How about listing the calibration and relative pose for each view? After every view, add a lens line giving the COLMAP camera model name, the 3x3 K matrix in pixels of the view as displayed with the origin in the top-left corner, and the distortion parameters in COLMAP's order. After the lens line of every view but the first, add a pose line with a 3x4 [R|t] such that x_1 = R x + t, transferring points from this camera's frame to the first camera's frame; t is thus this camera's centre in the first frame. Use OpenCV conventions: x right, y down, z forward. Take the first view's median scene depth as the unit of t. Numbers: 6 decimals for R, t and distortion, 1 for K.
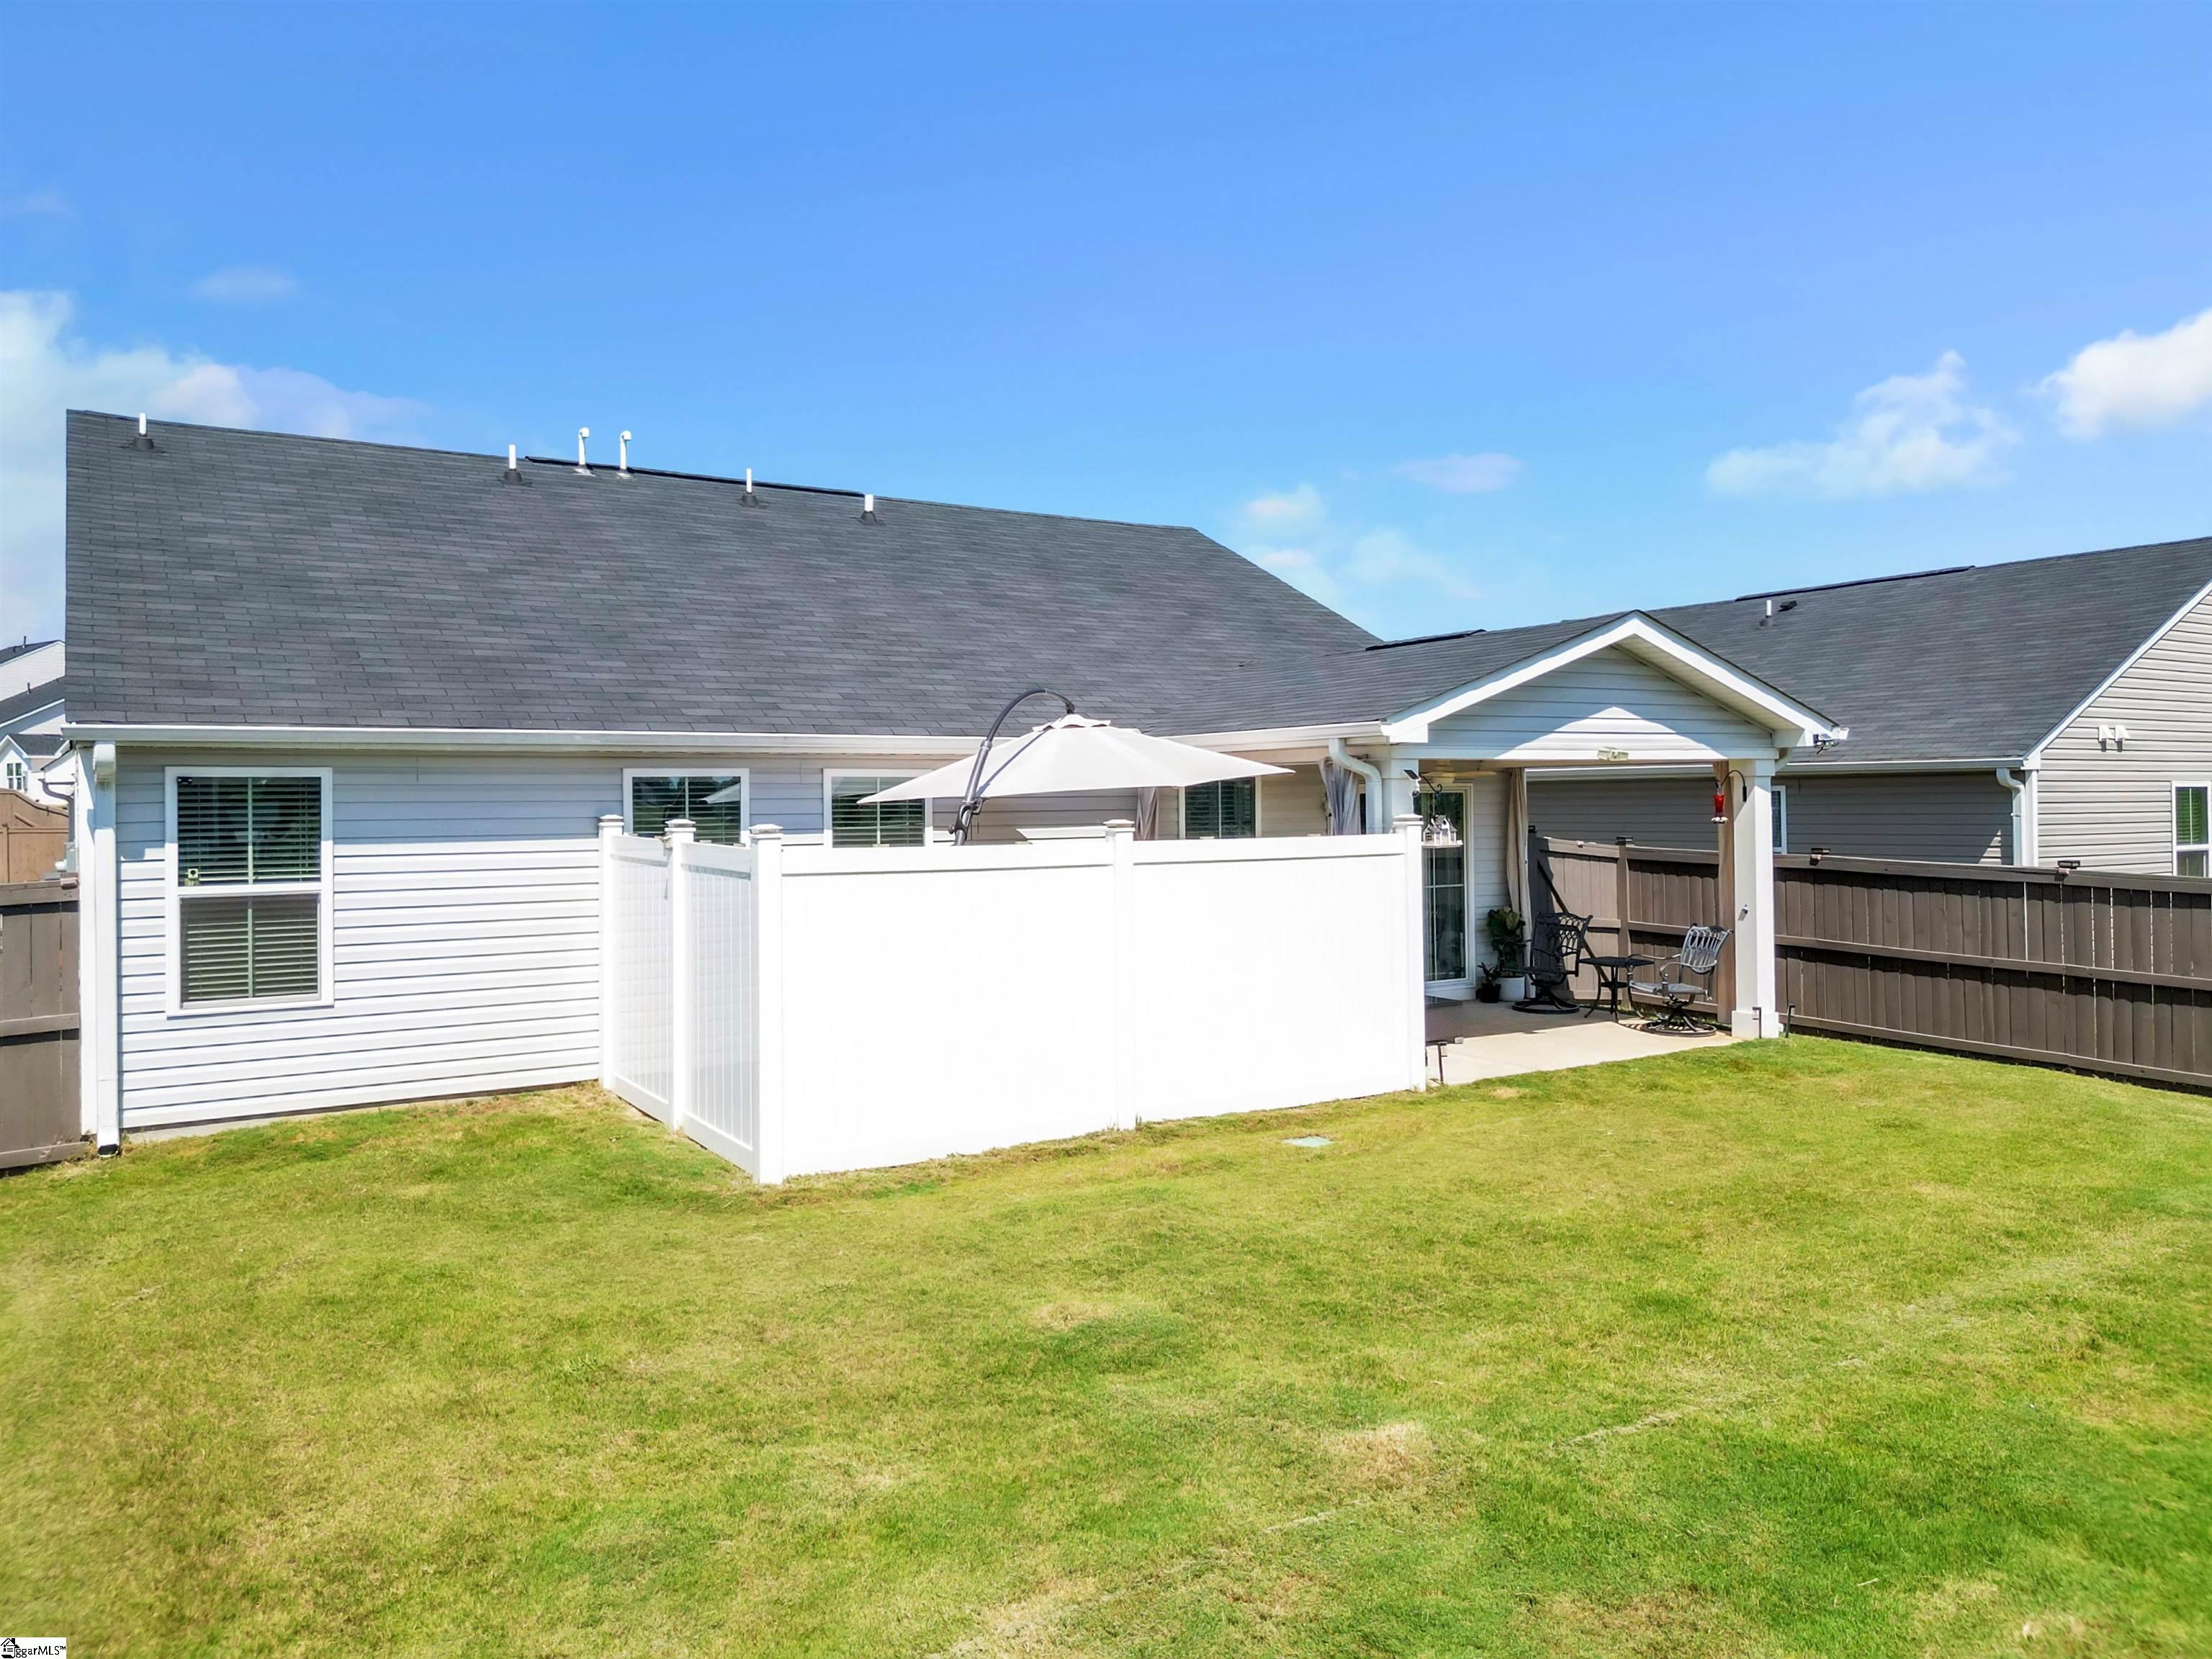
lens RADIAL K [[1532.0, 0, 1106.0], [0, 1532.0, 829.5], [0, 0, 1]] dist [0.084429, -0.092100]
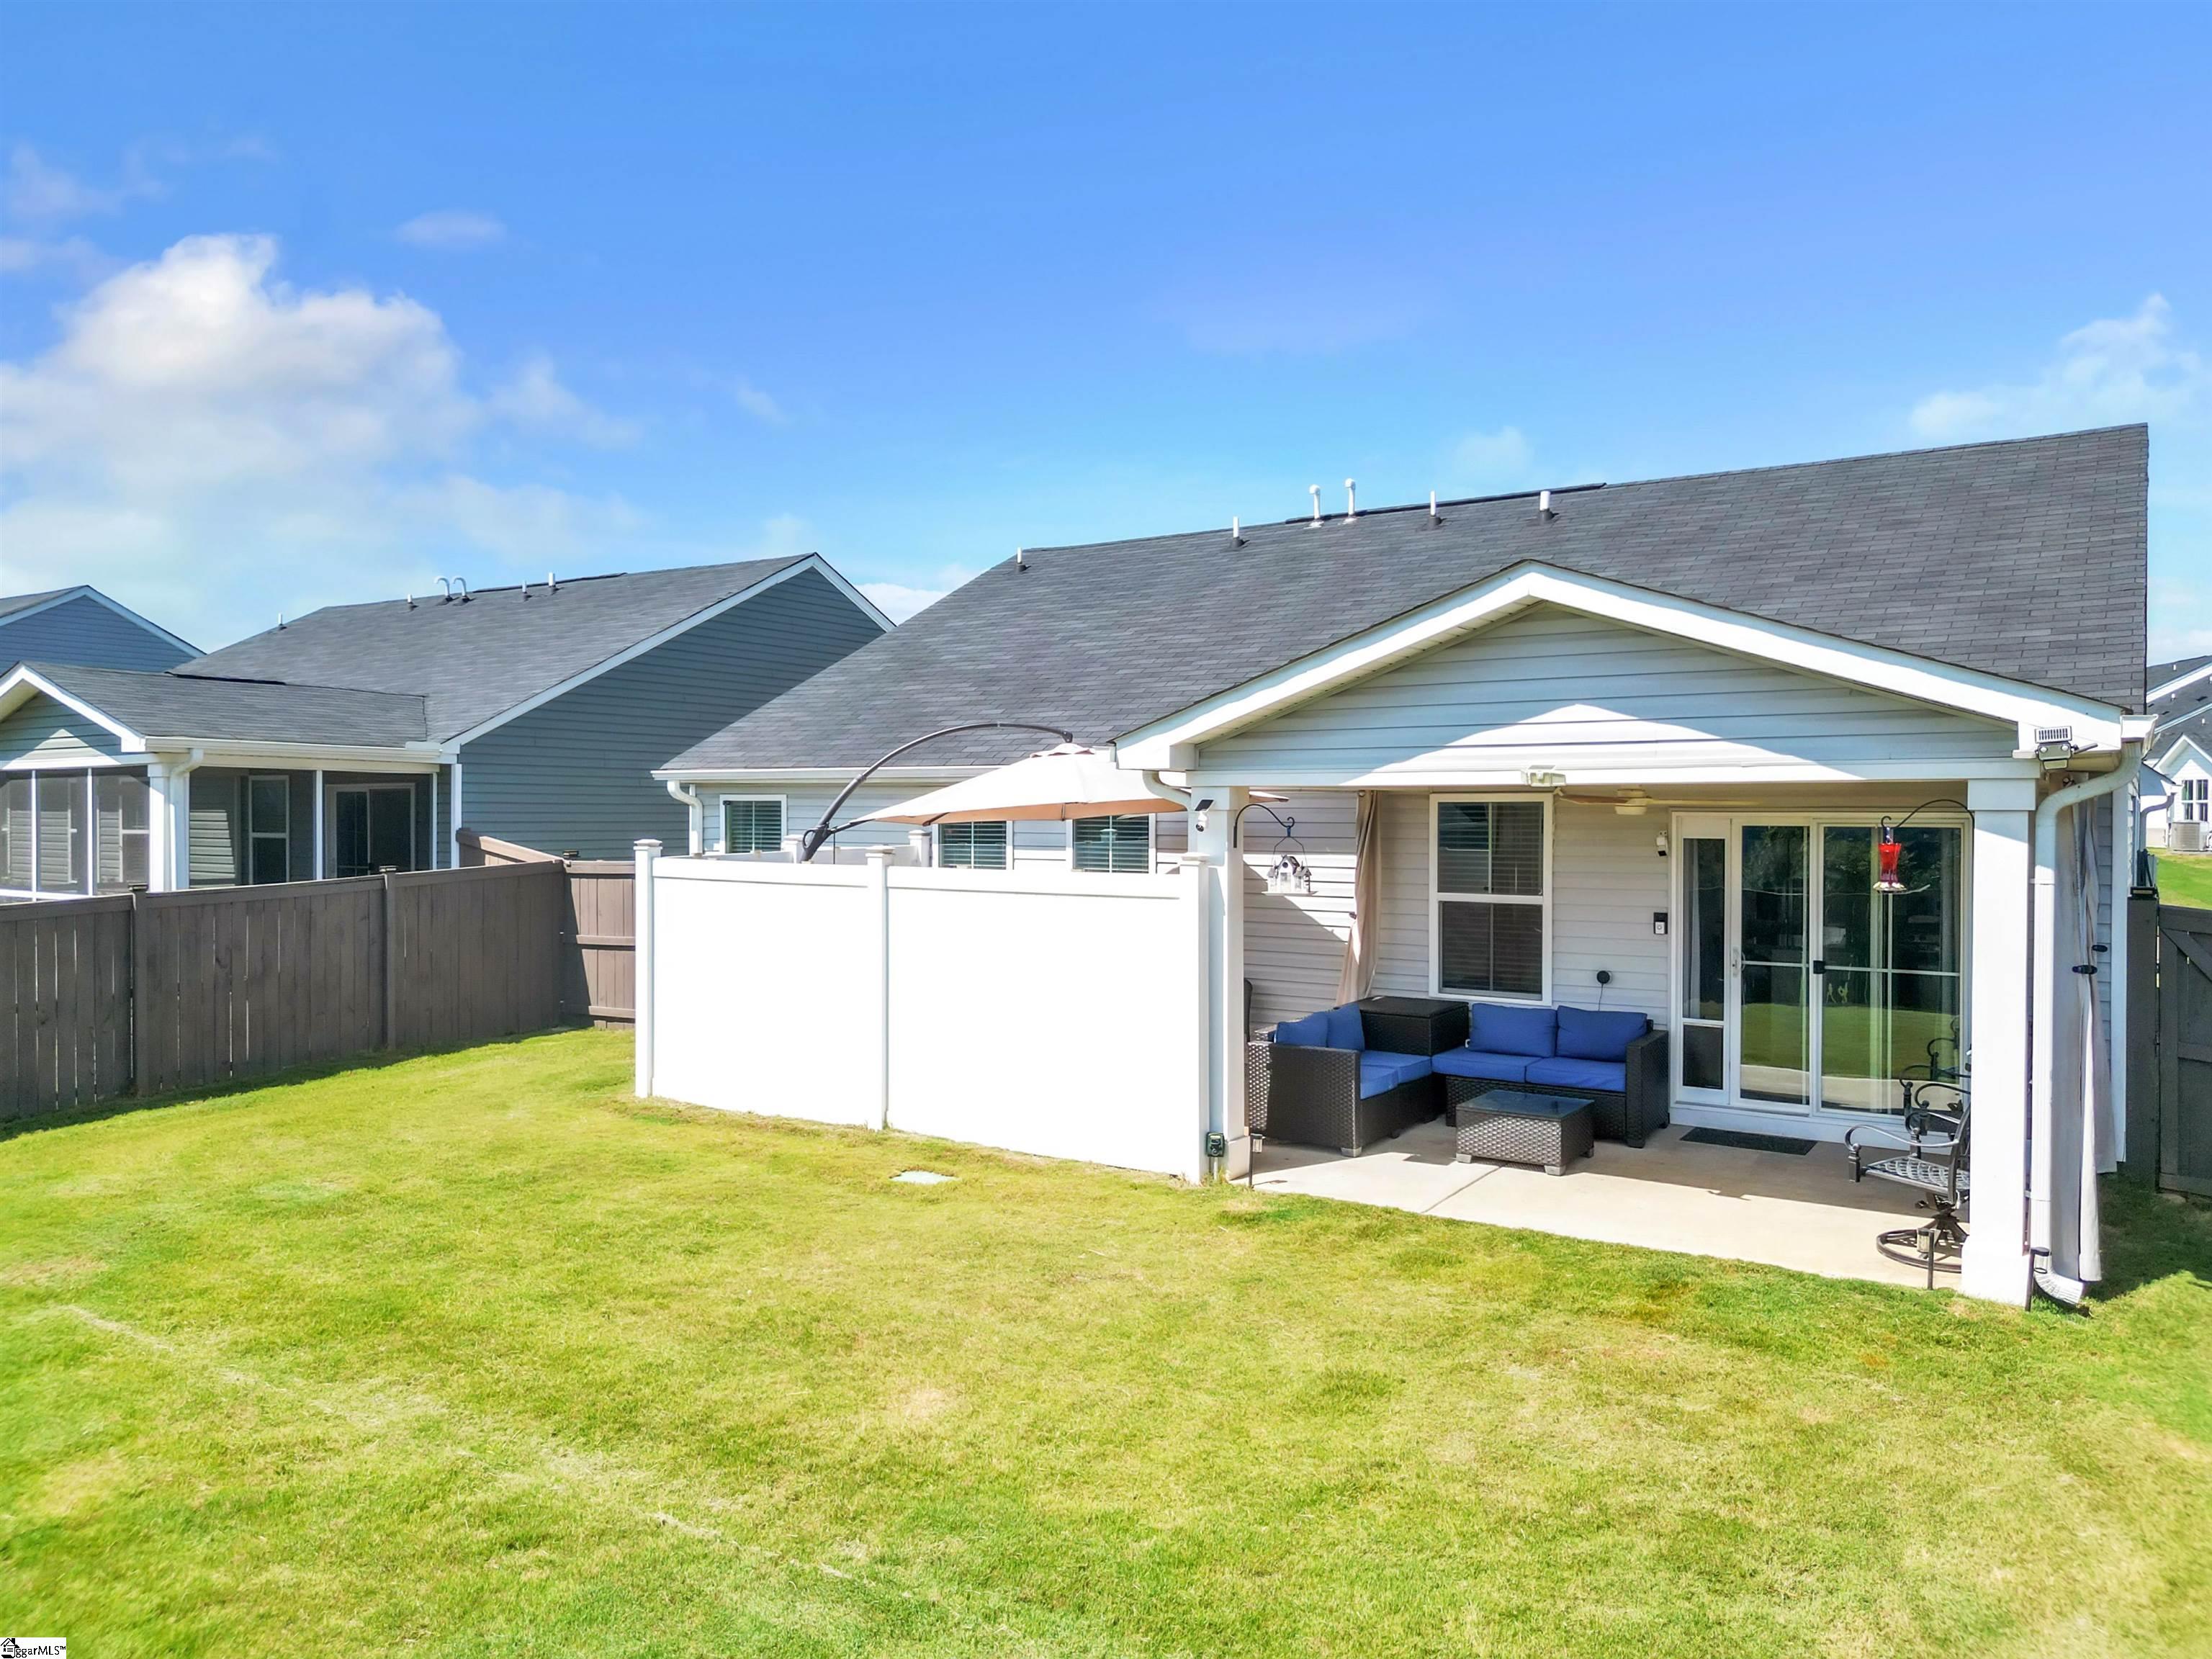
lens RADIAL K [[1532.0, 0, 1106.0], [0, 1532.0, 829.5], [0, 0, 1]] dist [0.084429, -0.092100]
pose [[0.432389, 0.023945, -0.901369, 0.939016], [-0.025888, 0.999565, 0.014135, -0.032867], [0.901315, 0.017223, 0.432821, 0.589335]]
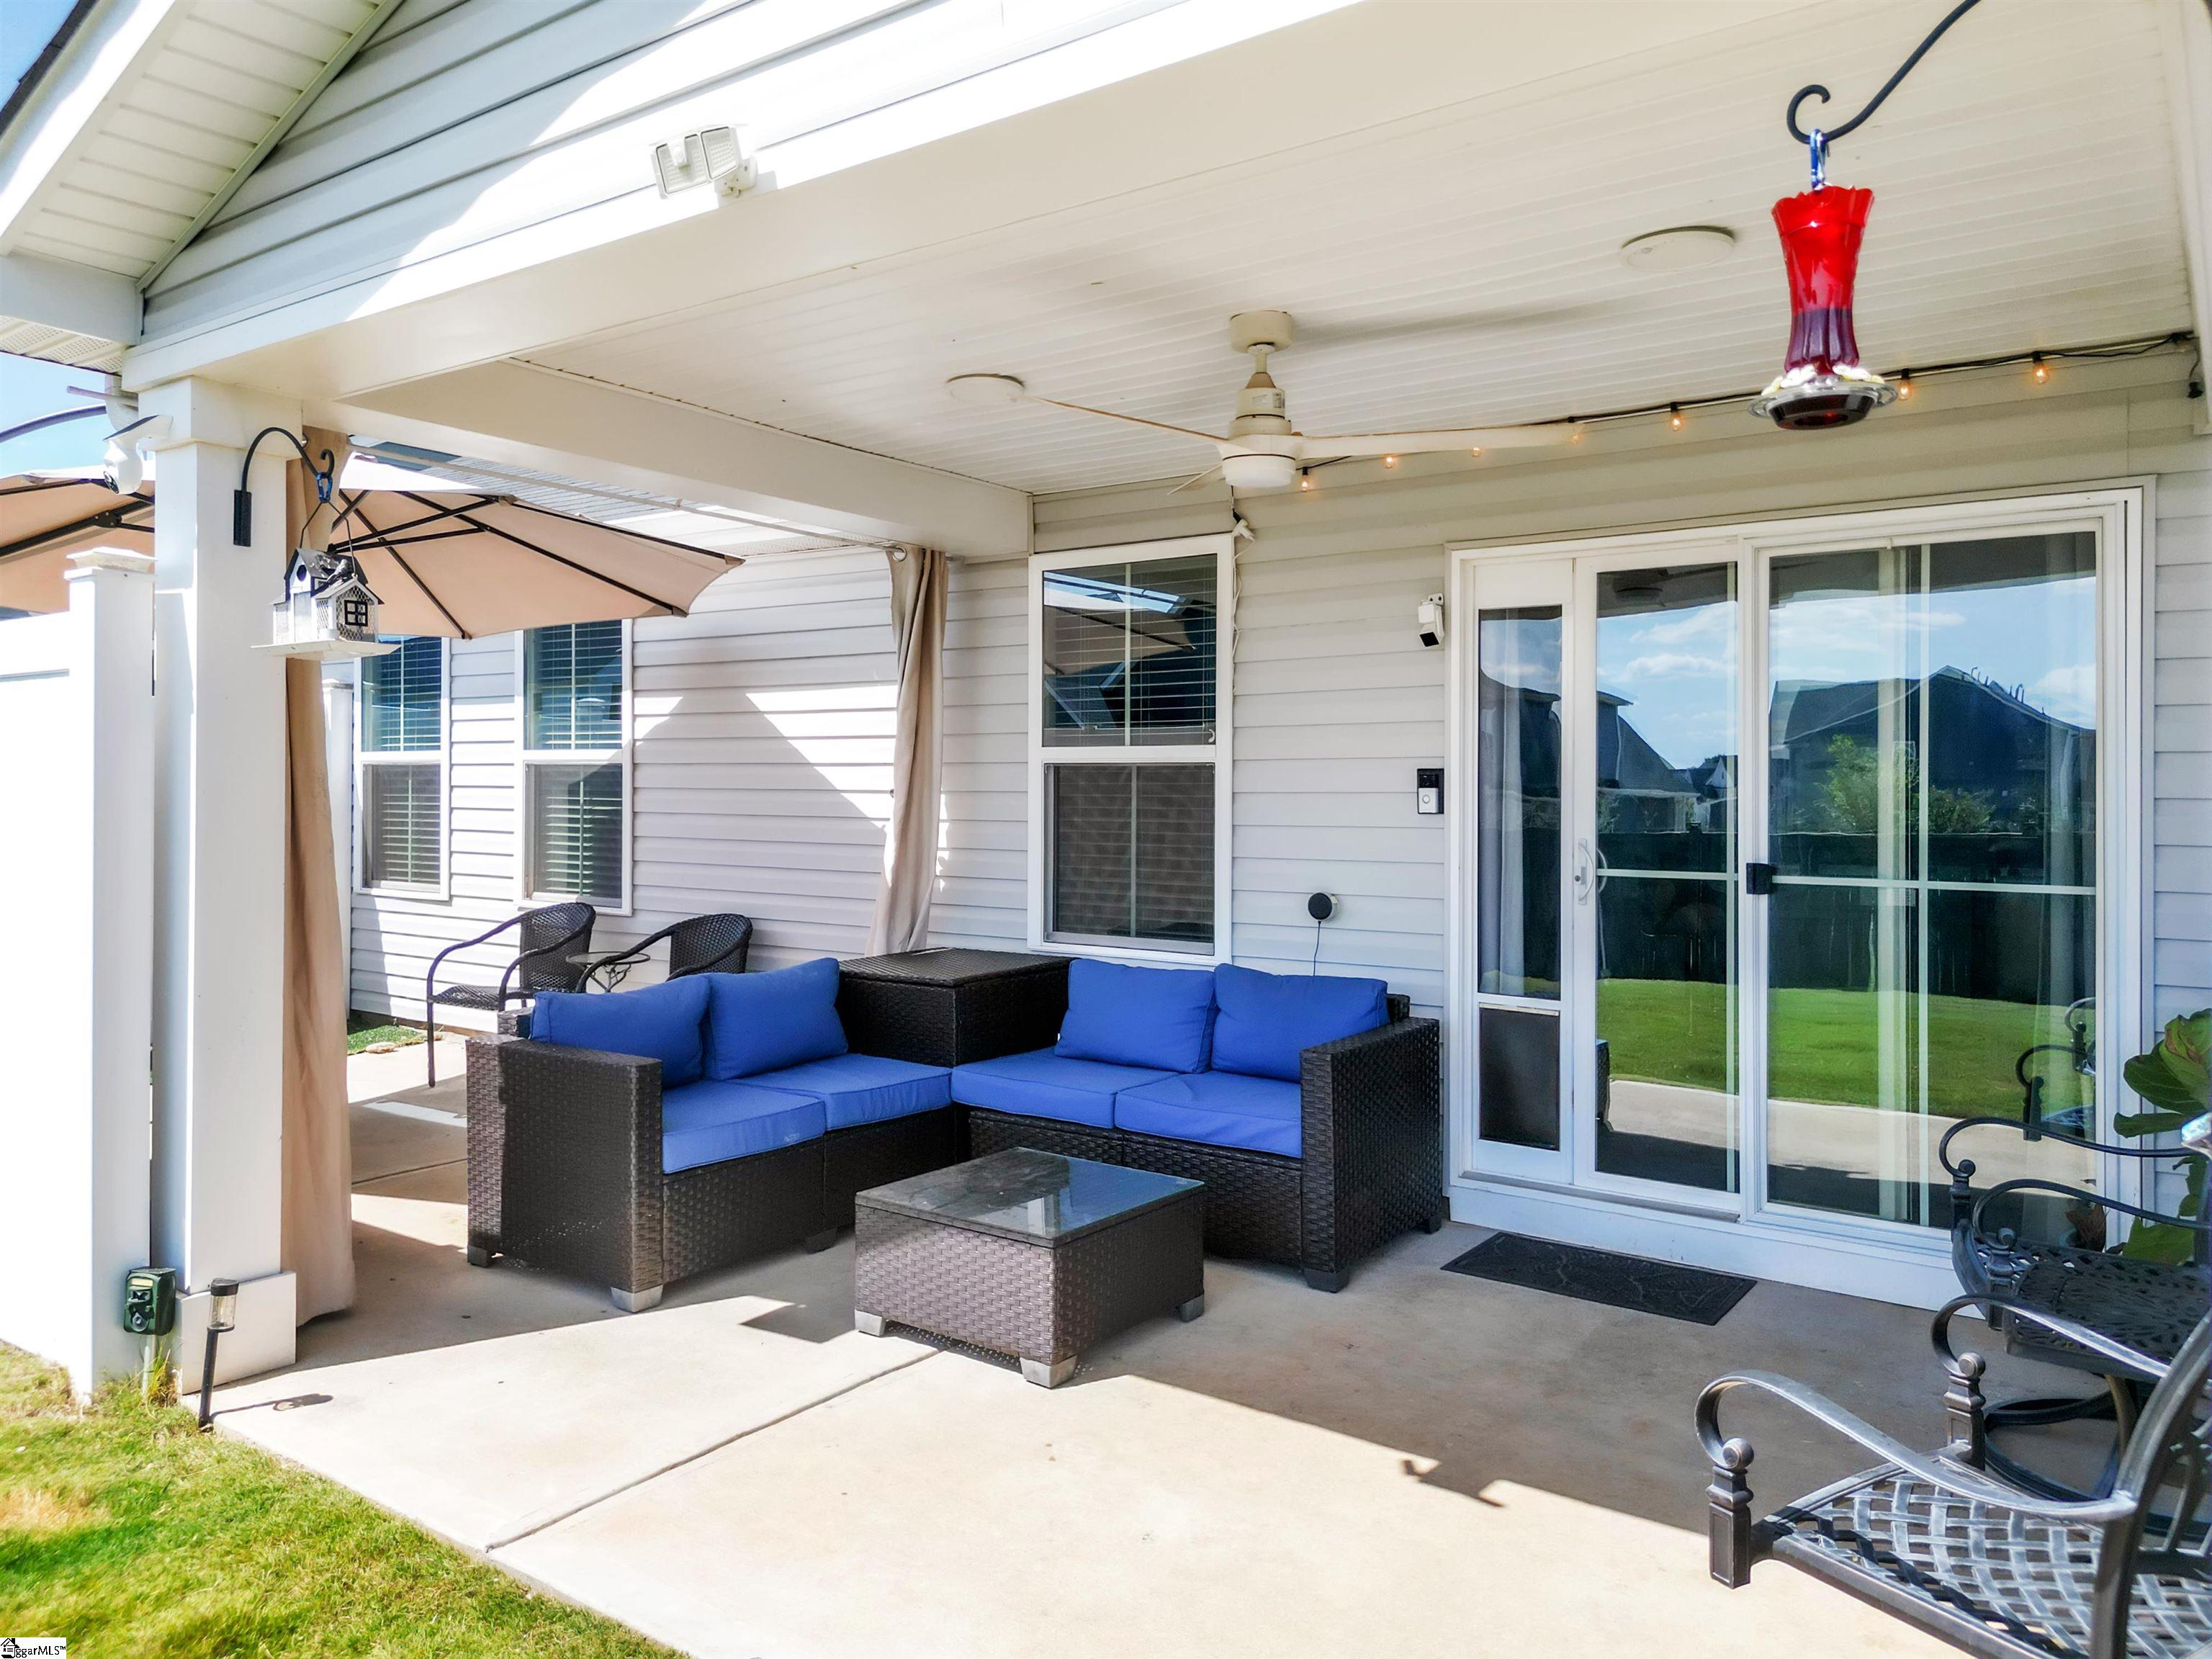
lens RADIAL K [[1580.5, 0, 1078.1], [0, 1580.5, 776.0], [0, 0, 1]] dist [0.105175, -0.102464]
pose [[0.390207, 0.005836, -0.920709, 0.602265], [-0.033679, 0.999401, -0.007939, 0.034575], [0.920111, 0.034106, 0.390170, 1.052531]]
